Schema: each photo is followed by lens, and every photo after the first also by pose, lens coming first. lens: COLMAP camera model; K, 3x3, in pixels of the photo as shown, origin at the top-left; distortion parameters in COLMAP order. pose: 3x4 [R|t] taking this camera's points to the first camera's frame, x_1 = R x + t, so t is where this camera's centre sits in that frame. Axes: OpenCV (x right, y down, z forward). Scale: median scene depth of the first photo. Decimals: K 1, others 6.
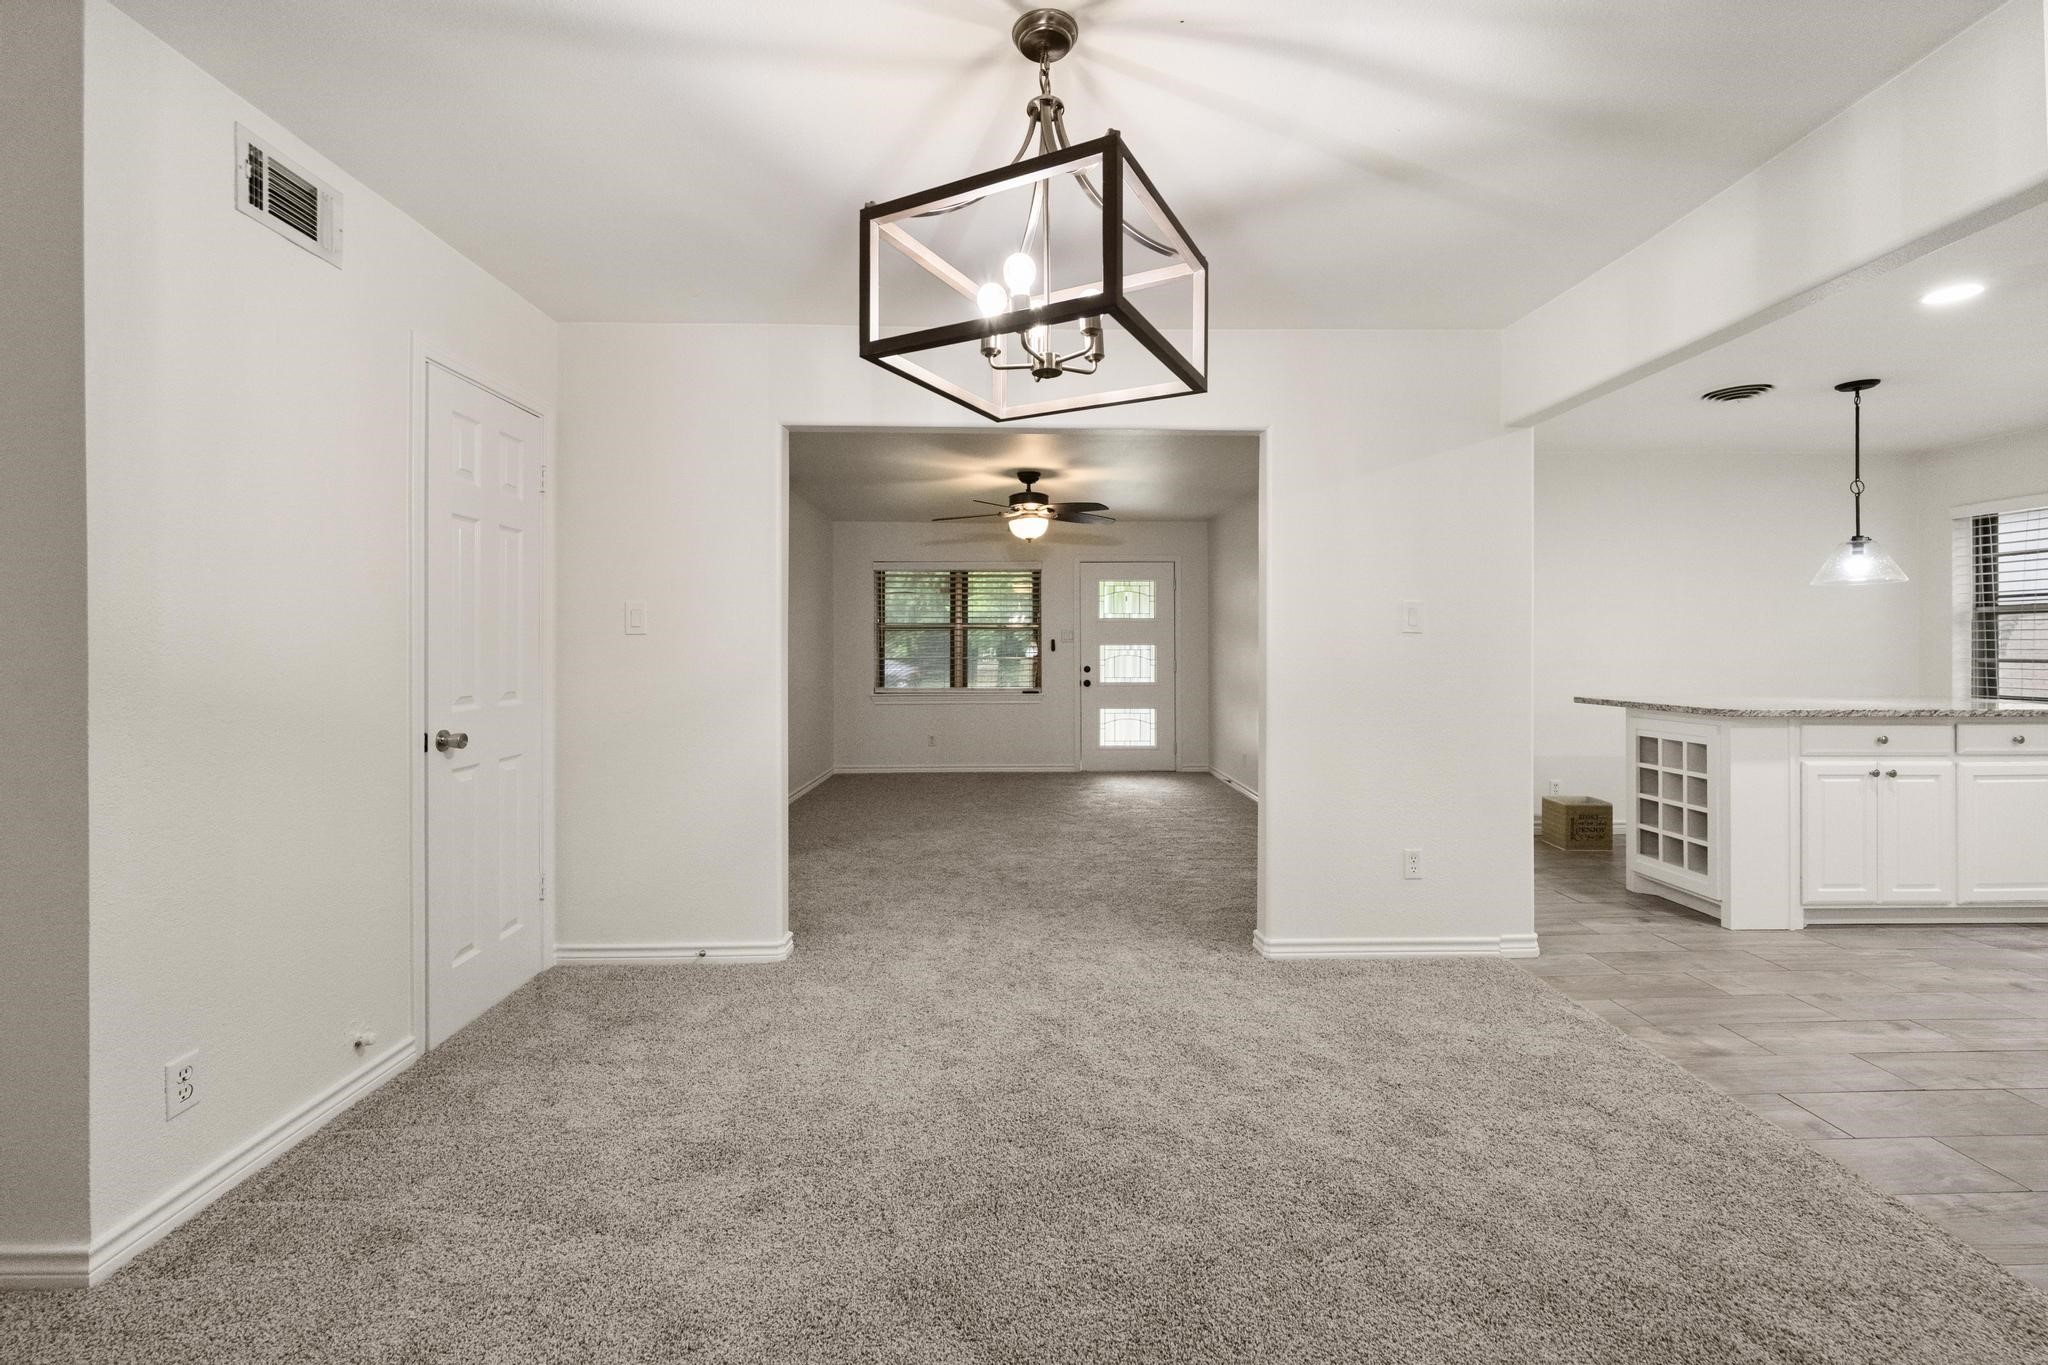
lens RADIAL K [[844.5, 0, 1026.3], [0, 844.5, 642.2], [0, 0, 1]] dist [-0.000689, 0.000239]
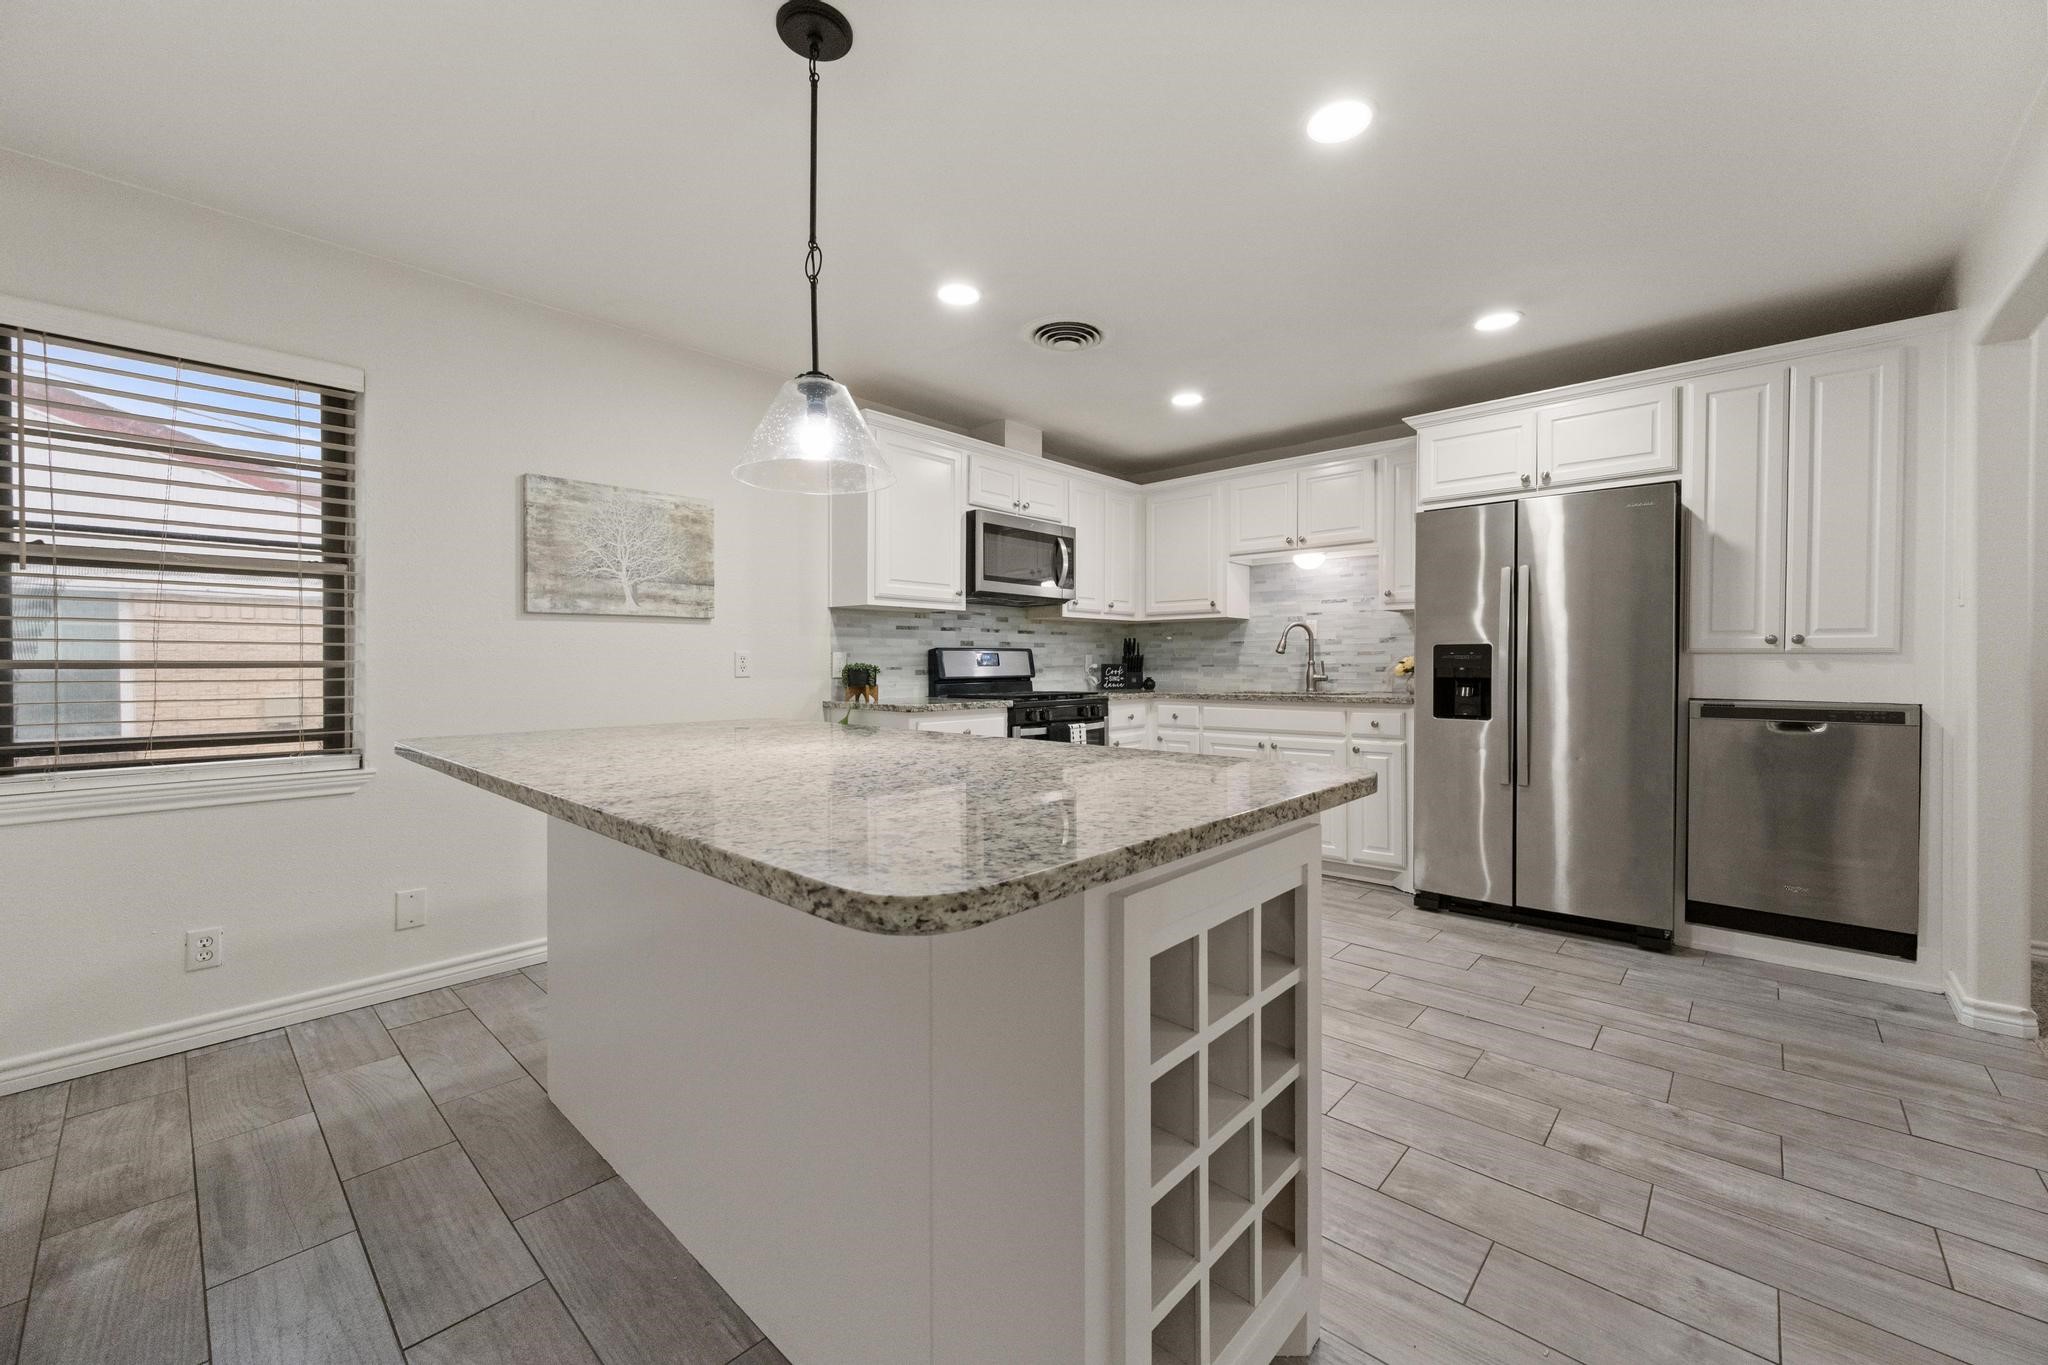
lens RADIAL K [[806.2, 0, 1024.0], [0, 806.2, 682.5], [0, 0, 1]] dist [-0.000734, -0.000191]
pose [[-0.724109, -0.016408, 0.689491, 0.669130], [-0.004365, 0.999806, 0.019208, 0.029313], [-0.689672, 0.010900, -0.724040, 1.344380]]
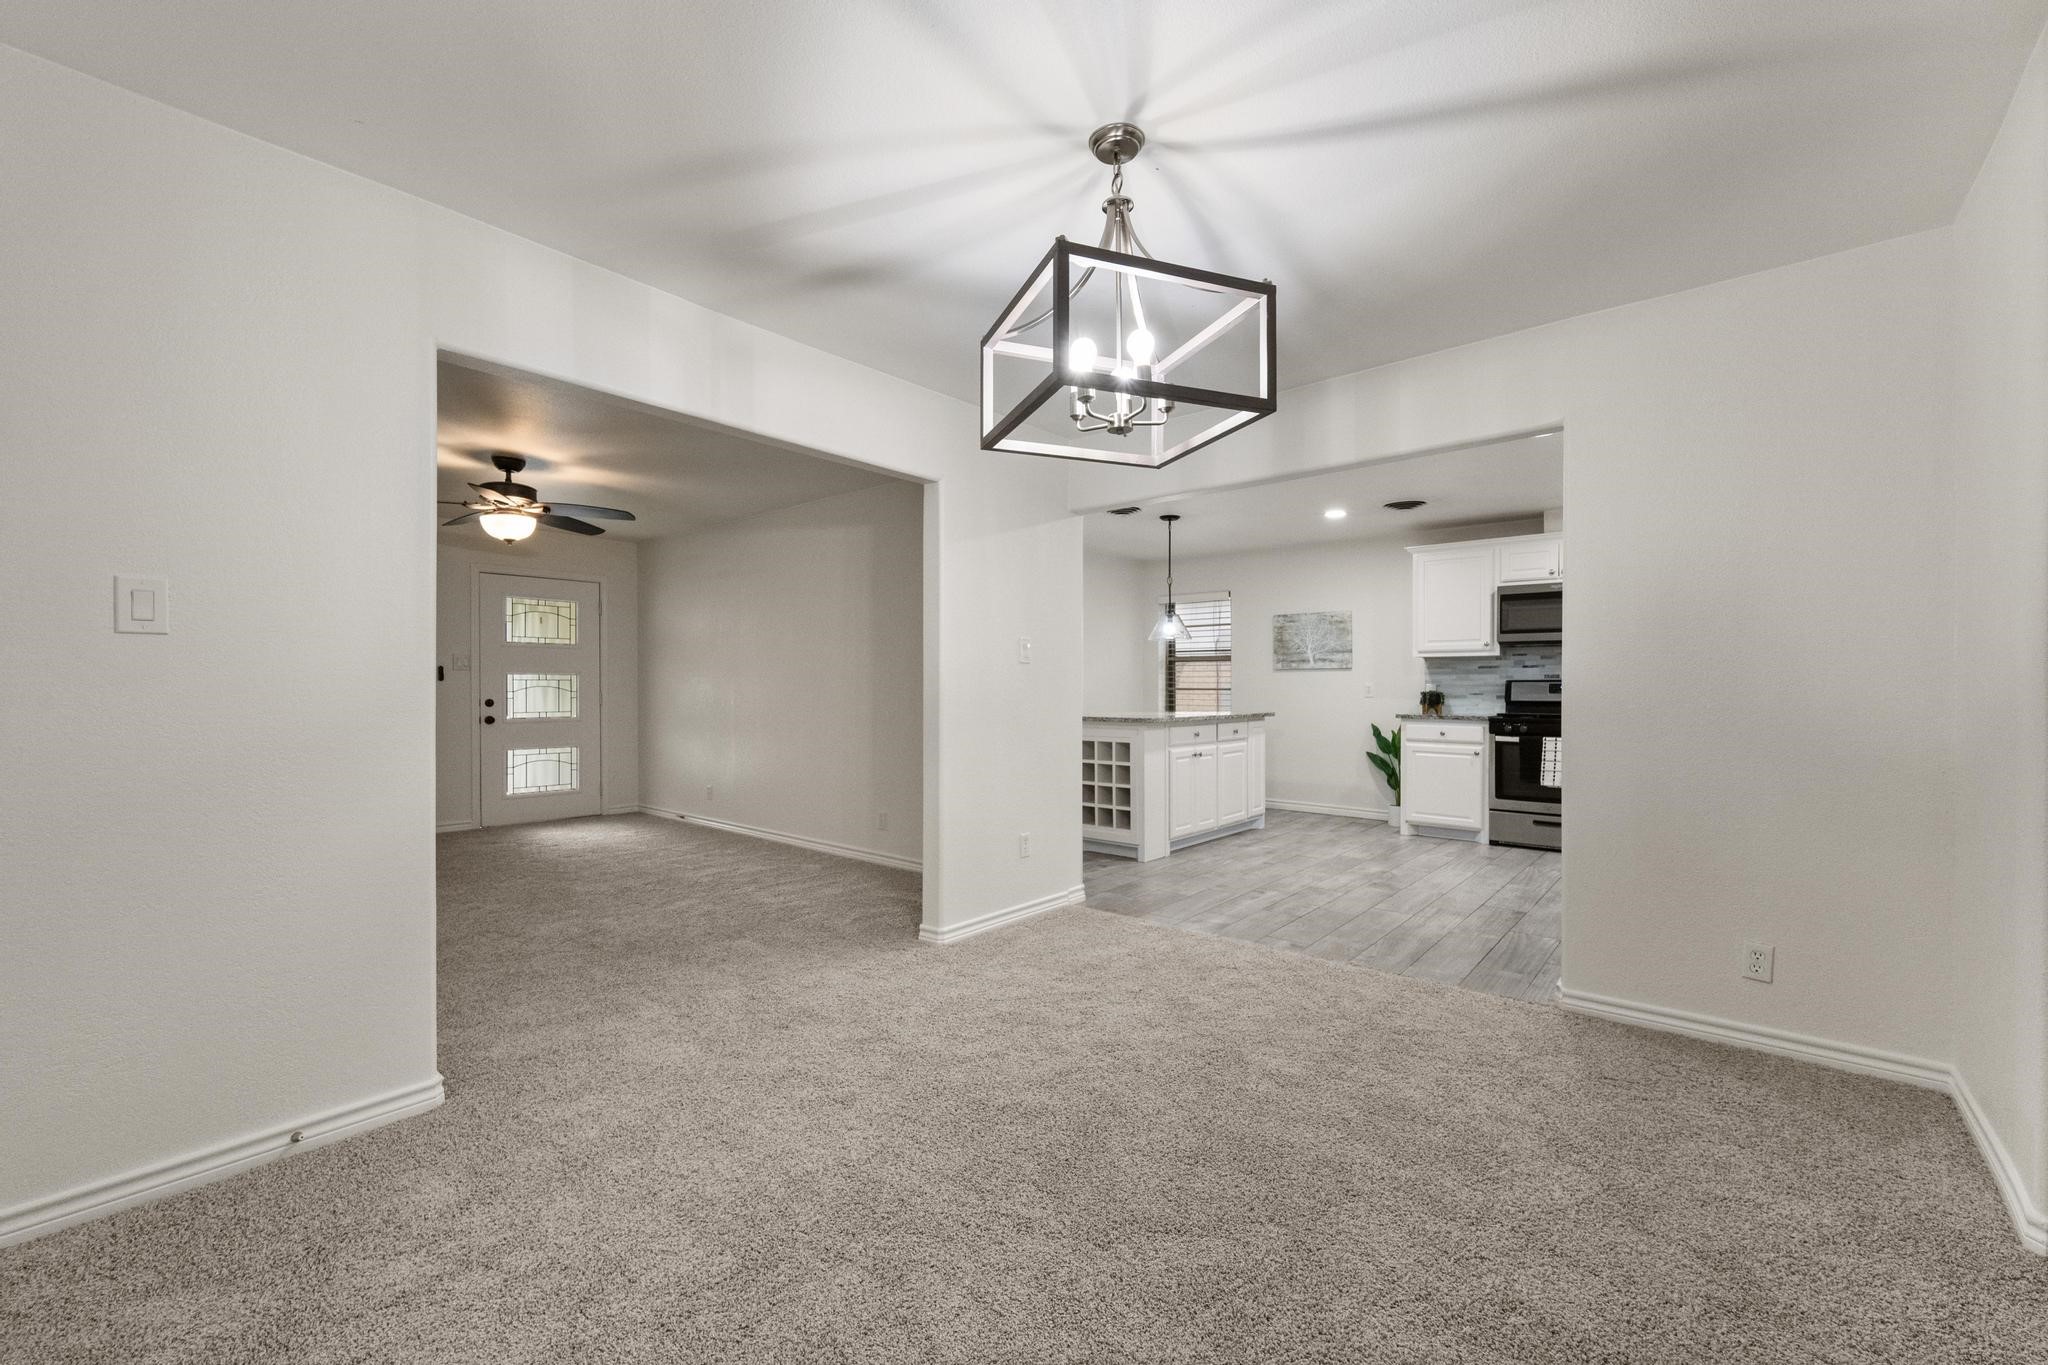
lens RADIAL K [[841.9, 0, 1024.0], [0, 841.9, 682.5], [0, 0, 1]] dist [-0.000710, 0.000050]
pose [[0.663744, 0.006603, 0.747930, -0.446854], [-0.009459, 0.999955, -0.000433, 0.016587], [-0.747900, -0.006787, 0.663777, 0.148999]]
